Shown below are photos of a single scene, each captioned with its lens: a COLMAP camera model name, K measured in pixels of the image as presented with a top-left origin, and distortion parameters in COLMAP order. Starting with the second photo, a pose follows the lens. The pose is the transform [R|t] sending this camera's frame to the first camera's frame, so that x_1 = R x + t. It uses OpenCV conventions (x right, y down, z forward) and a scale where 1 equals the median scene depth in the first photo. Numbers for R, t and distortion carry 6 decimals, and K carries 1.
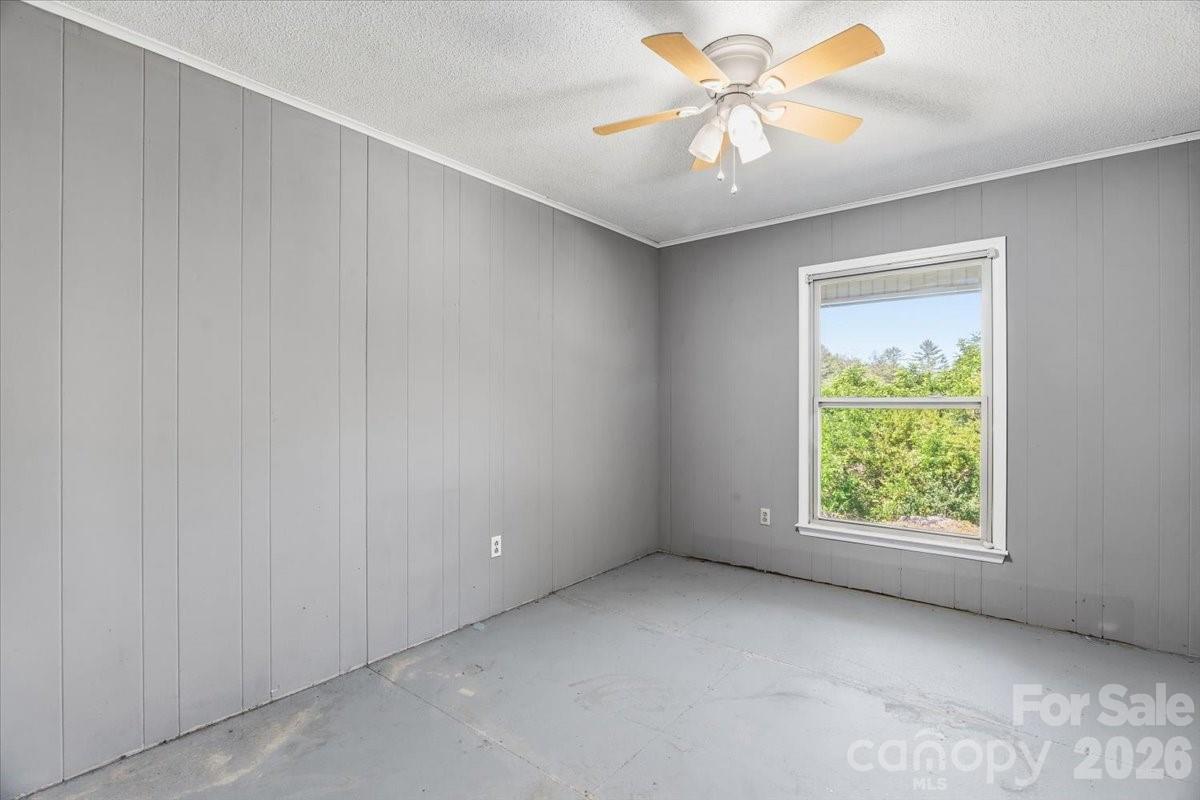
lens RADIAL K [[559.7, 0, 600.8], [0, 559.7, 402.7], [0, 0, 1]] dist [-0.022442, 0.004925]
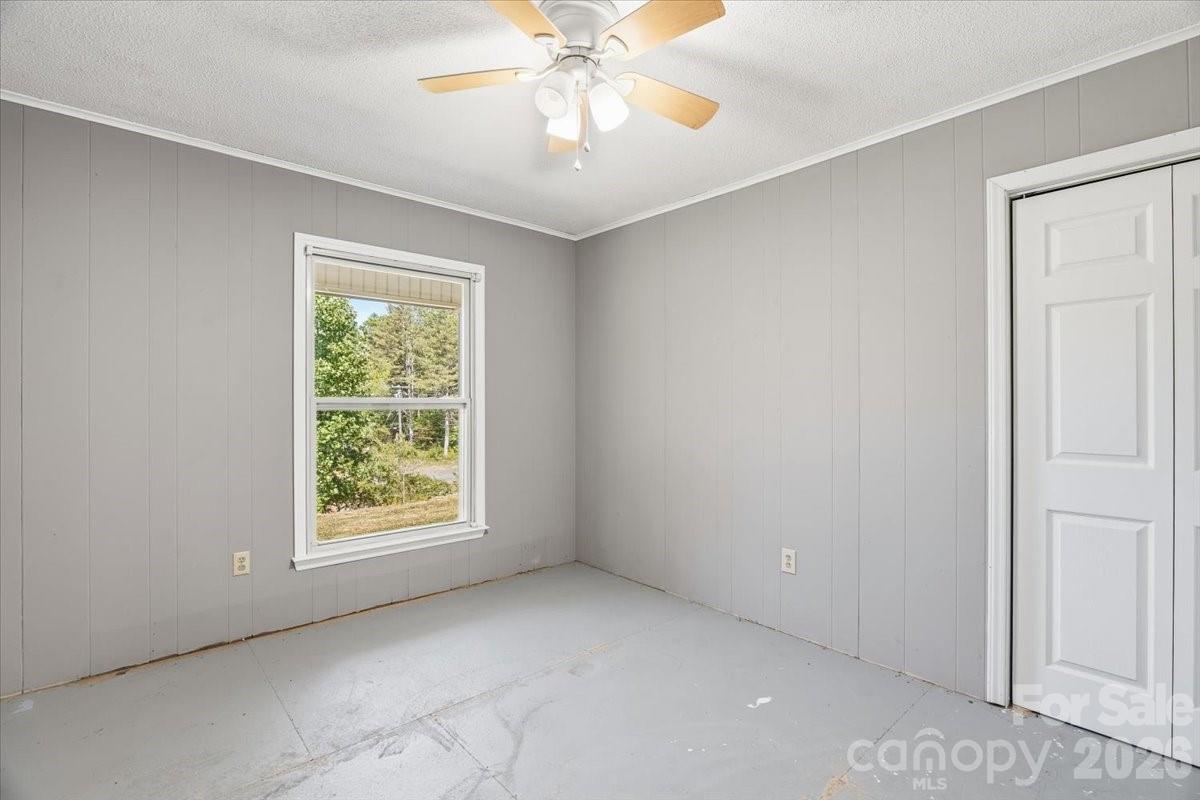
lens RADIAL K [[559.7, 0, 605.8], [0, 559.7, 401.1], [0, 0, 1]] dist [-0.022442, 0.004925]
pose [[0.147079, -0.001503, 0.989124, -0.419069], [-0.001259, 0.999998, 0.001707, -0.007256], [-0.989124, -0.001496, 0.147077, 0.534015]]
